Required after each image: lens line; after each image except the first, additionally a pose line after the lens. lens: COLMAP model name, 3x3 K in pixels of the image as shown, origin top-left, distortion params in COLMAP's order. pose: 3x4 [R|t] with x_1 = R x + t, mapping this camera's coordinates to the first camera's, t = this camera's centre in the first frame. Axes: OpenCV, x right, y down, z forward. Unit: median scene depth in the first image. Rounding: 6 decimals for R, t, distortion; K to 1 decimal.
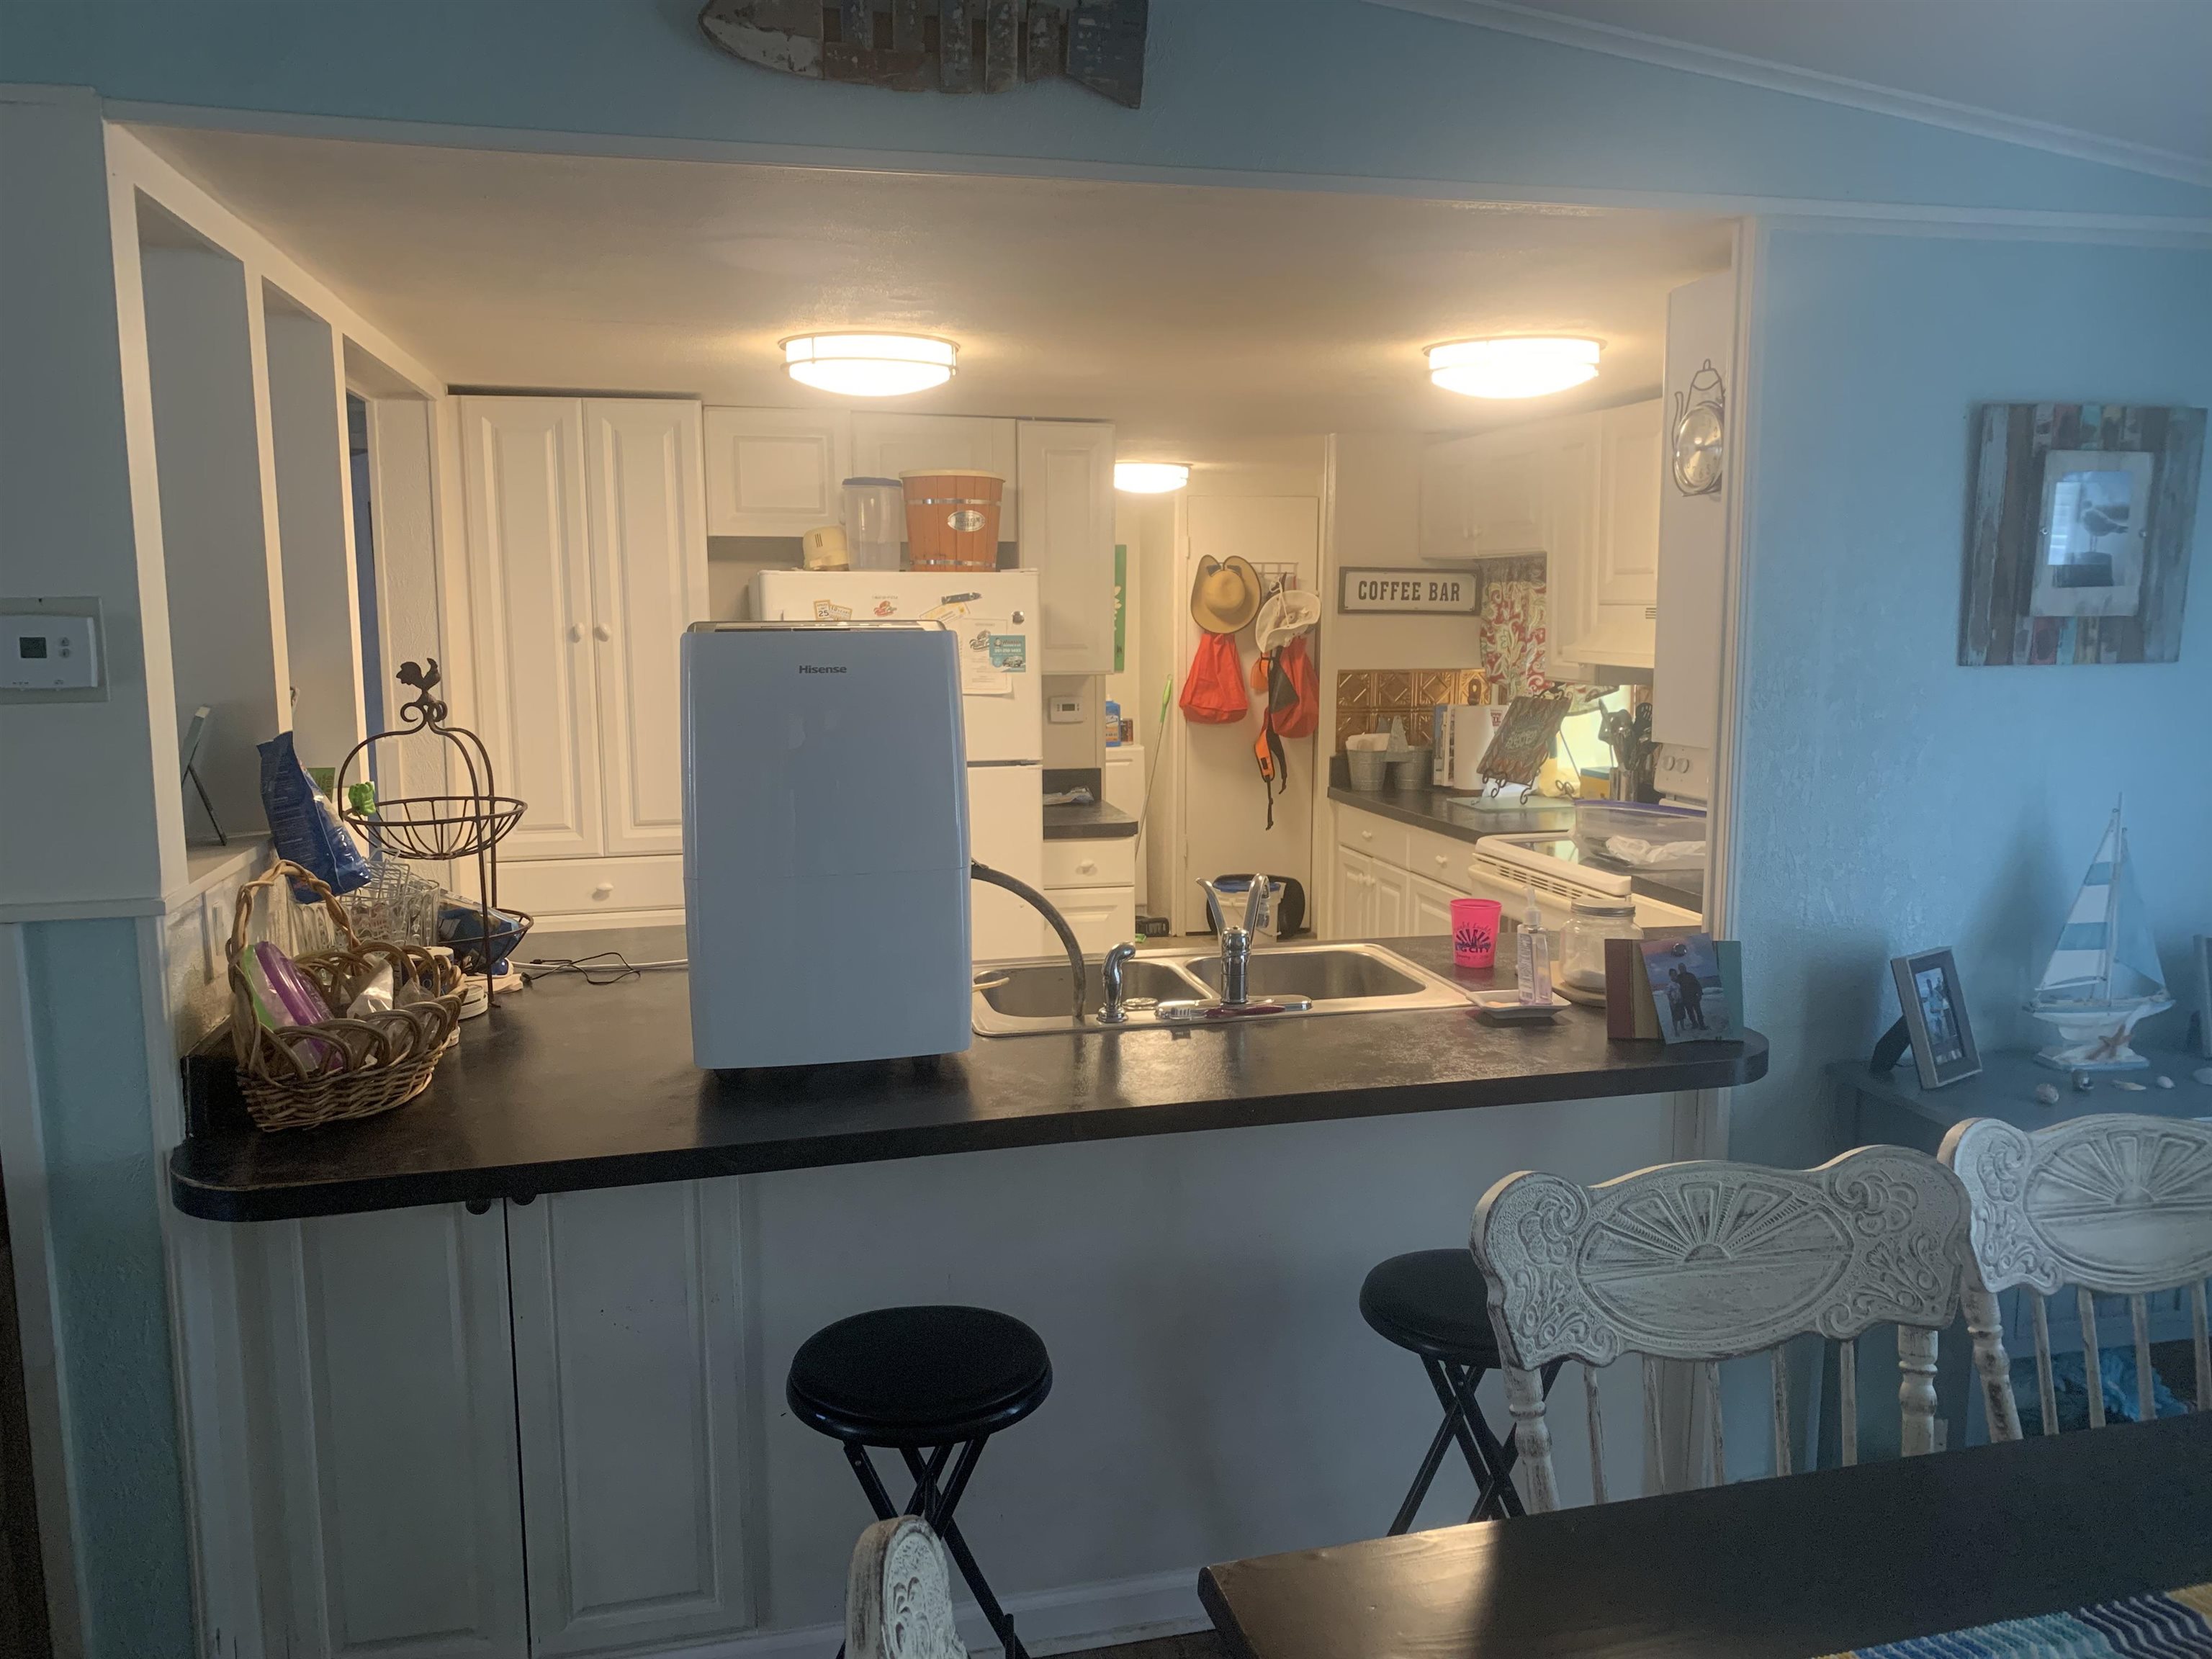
lens RADIAL K [[1689.9, 0, 1101.6], [0, 1689.9, 842.3], [0, 0, 1]] dist [0.032616, -0.010506]
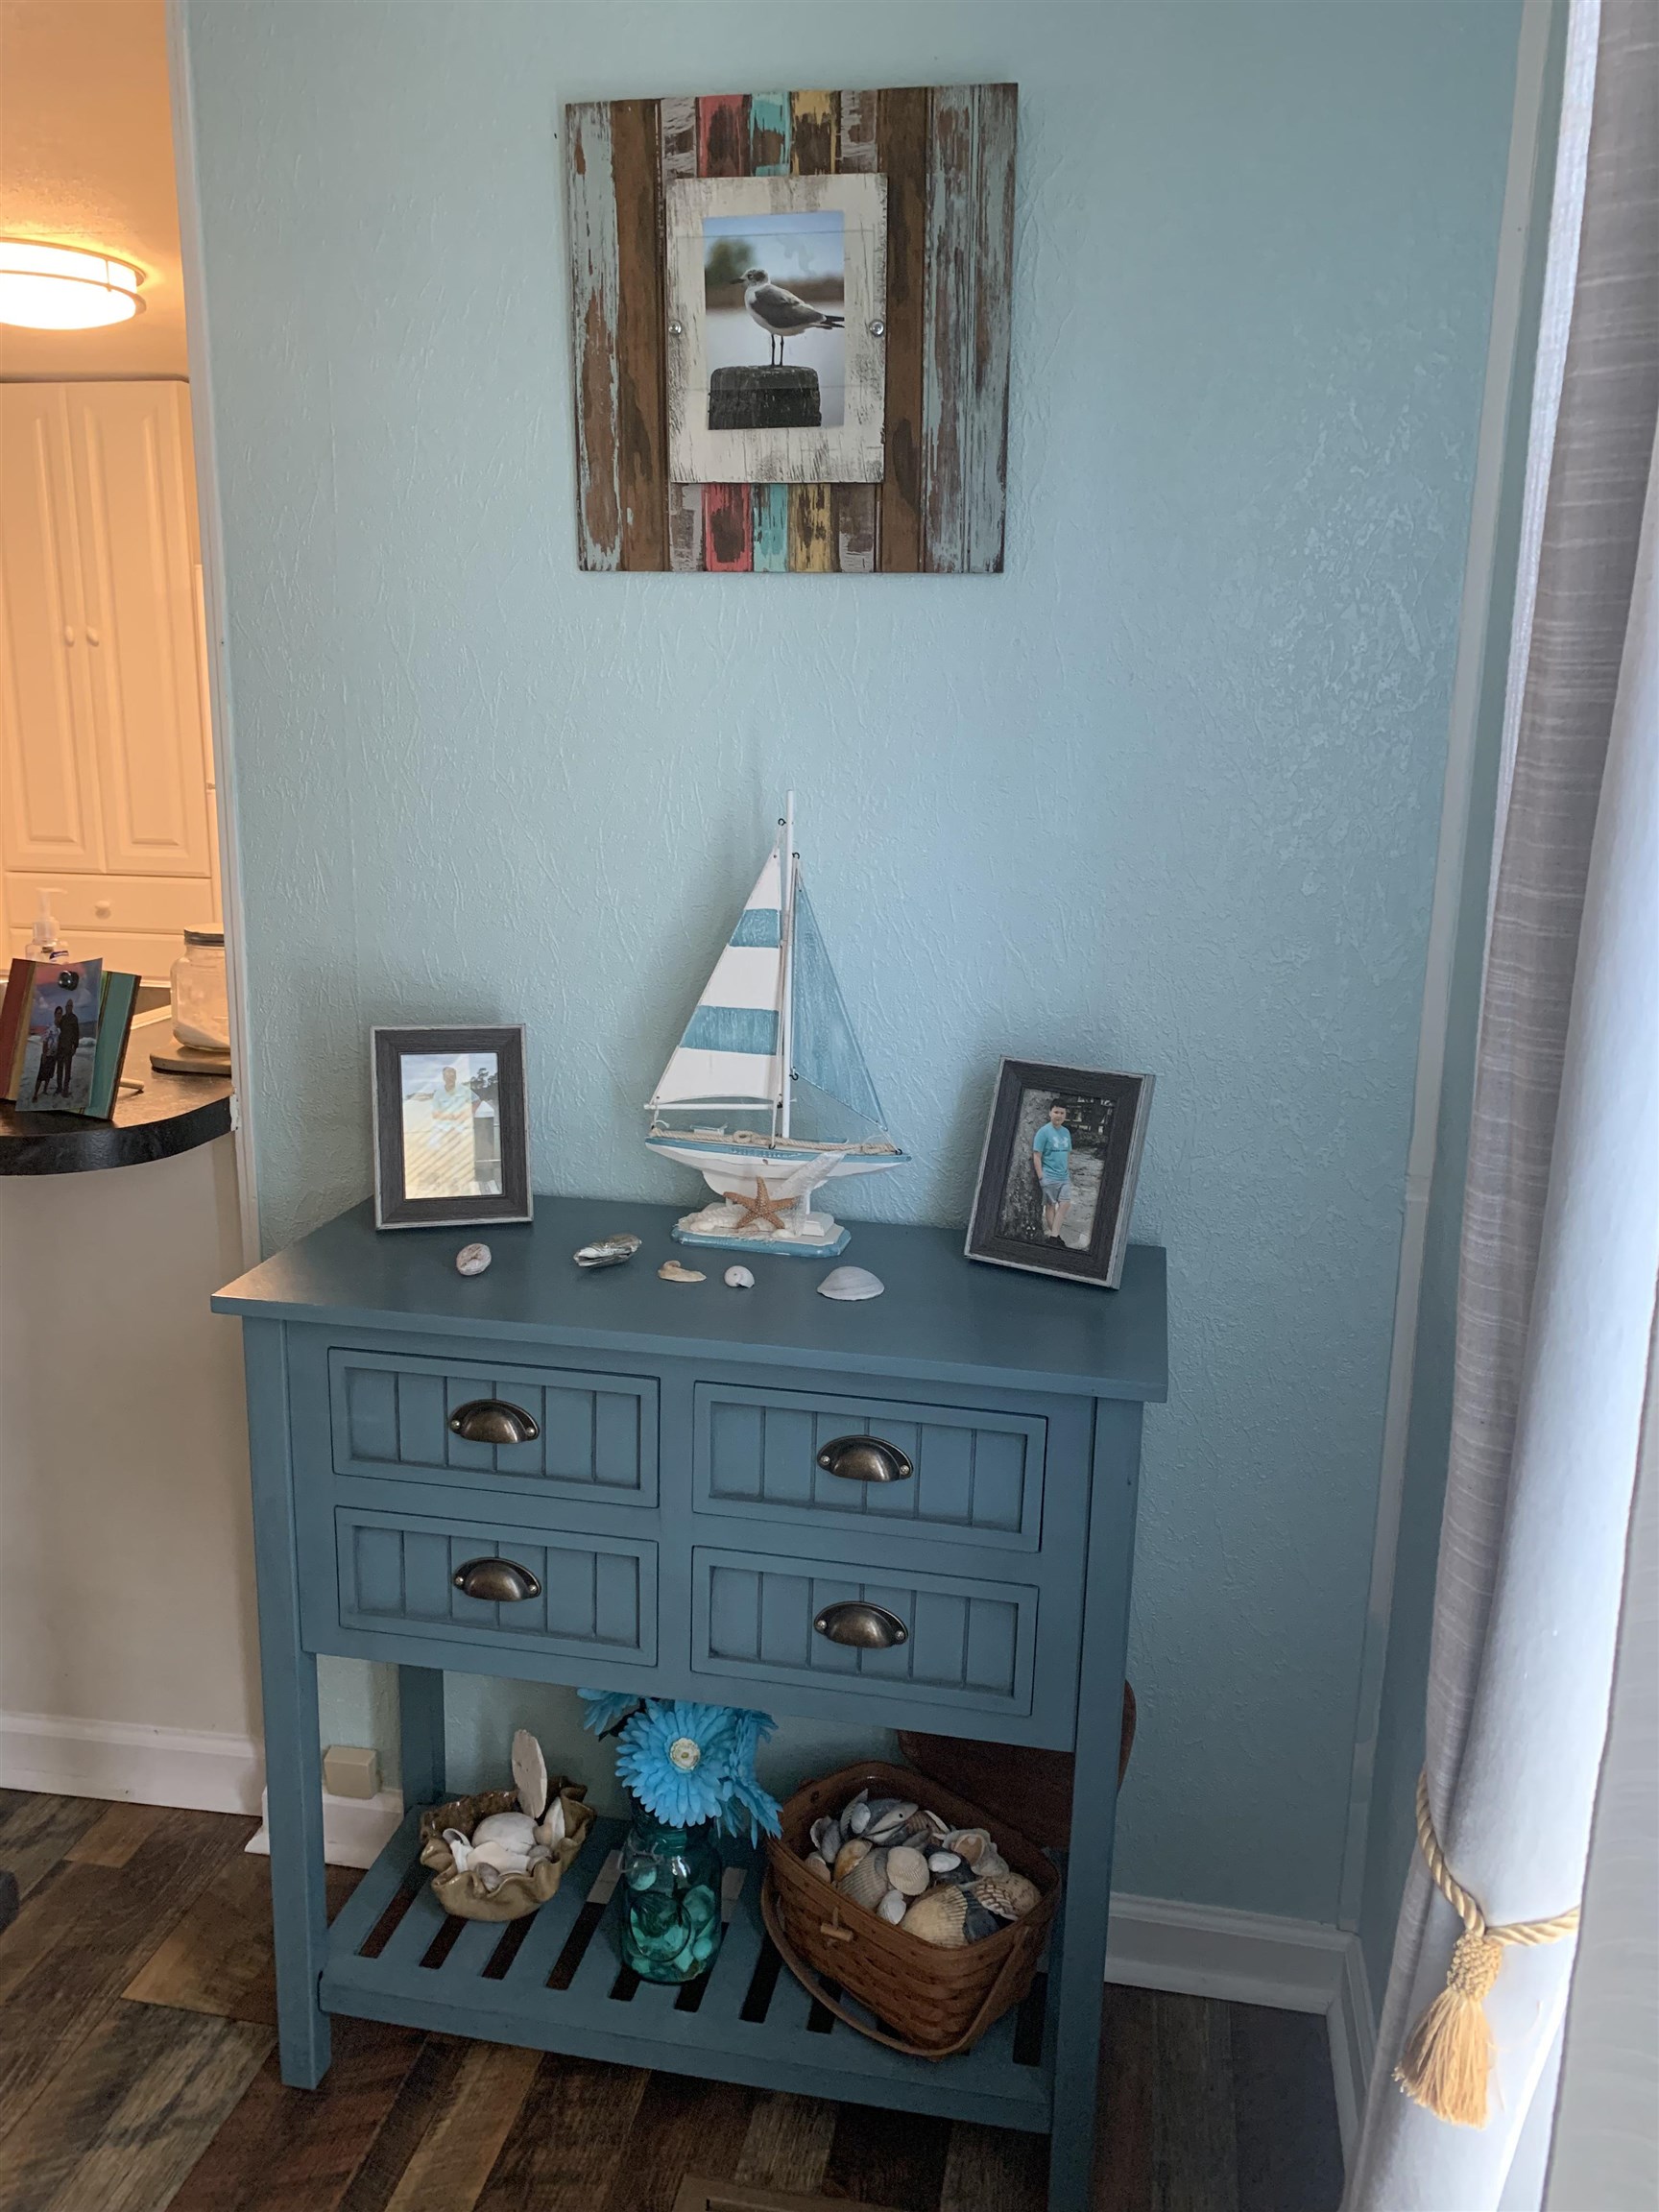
lens RADIAL K [[1689.9, 0, 827.8], [0, 1689.9, 1094.5], [0, 0, 1]] dist [0.032616, -0.010506]
pose [[0.910788, 0.109877, -0.397986, 0.844895], [-0.079740, 0.992602, 0.091554, 0.020734], [0.405101, -0.051651, 0.912812, 0.465703]]
